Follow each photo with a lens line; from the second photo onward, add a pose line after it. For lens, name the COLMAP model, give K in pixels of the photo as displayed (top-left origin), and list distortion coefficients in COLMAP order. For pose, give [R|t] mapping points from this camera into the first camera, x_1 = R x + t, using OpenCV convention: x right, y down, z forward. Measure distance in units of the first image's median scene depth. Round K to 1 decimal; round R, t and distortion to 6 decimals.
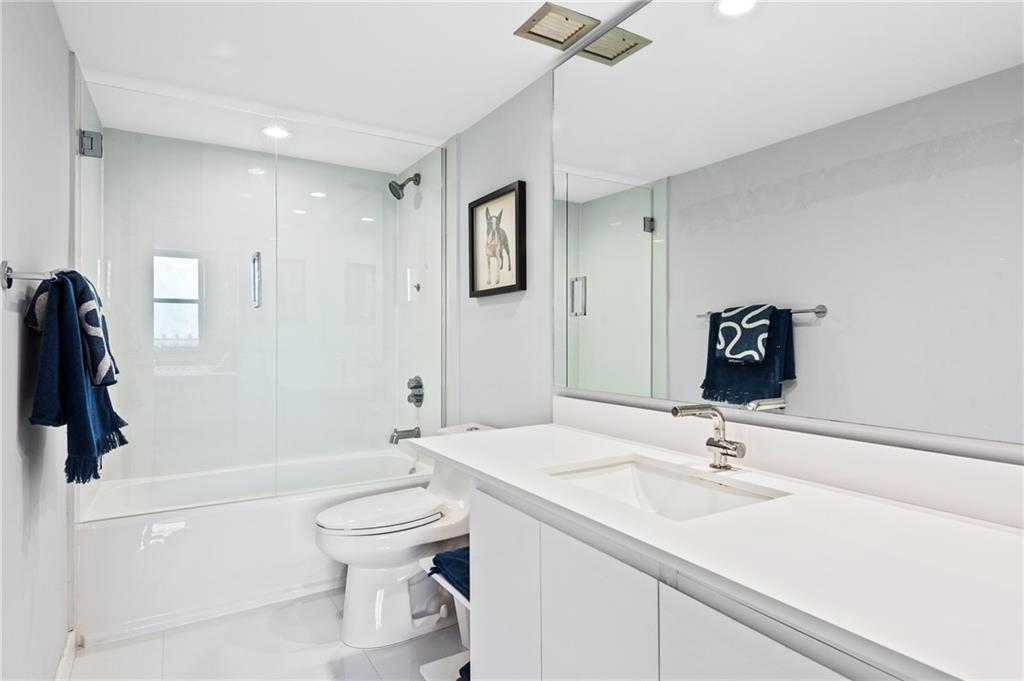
lens RADIAL K [[558.3, 0, 512.0], [0, 558.3, 340.5], [0, 0, 1]] dist [0.041886, -0.034962]
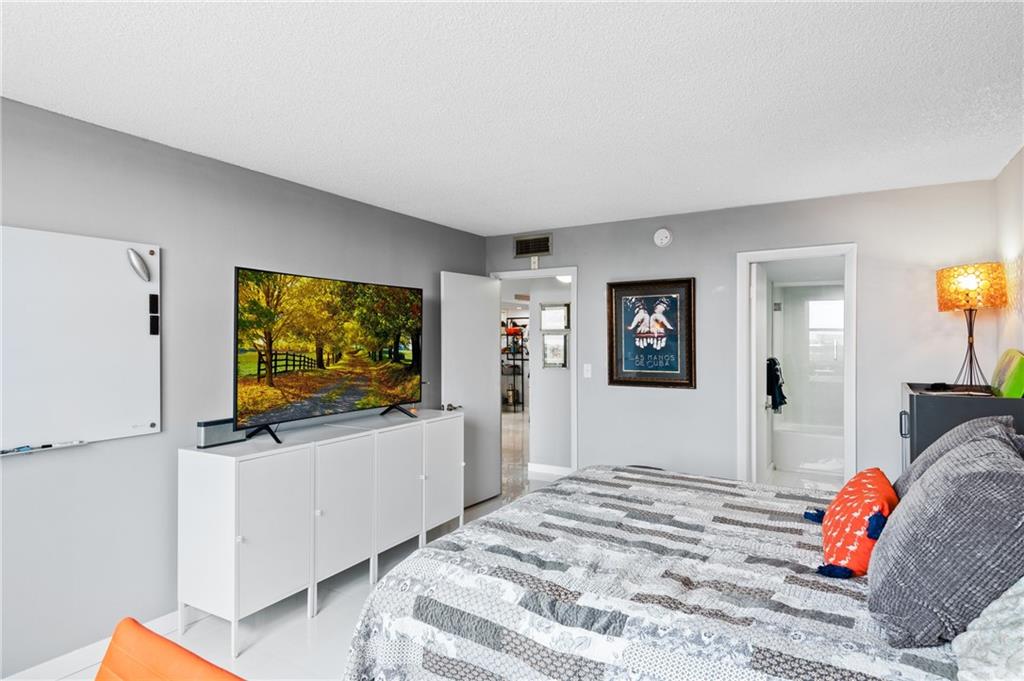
lens RADIAL K [[558.3, 0, 512.0], [0, 558.3, 340.5], [0, 0, 1]] dist [0.041886, -0.034962]
pose [[0.462221, -0.001319, -0.886764, 1.654779], [0.003858, 0.999992, 0.000523, -0.220400], [0.886756, -0.003663, 0.462223, -2.157172]]
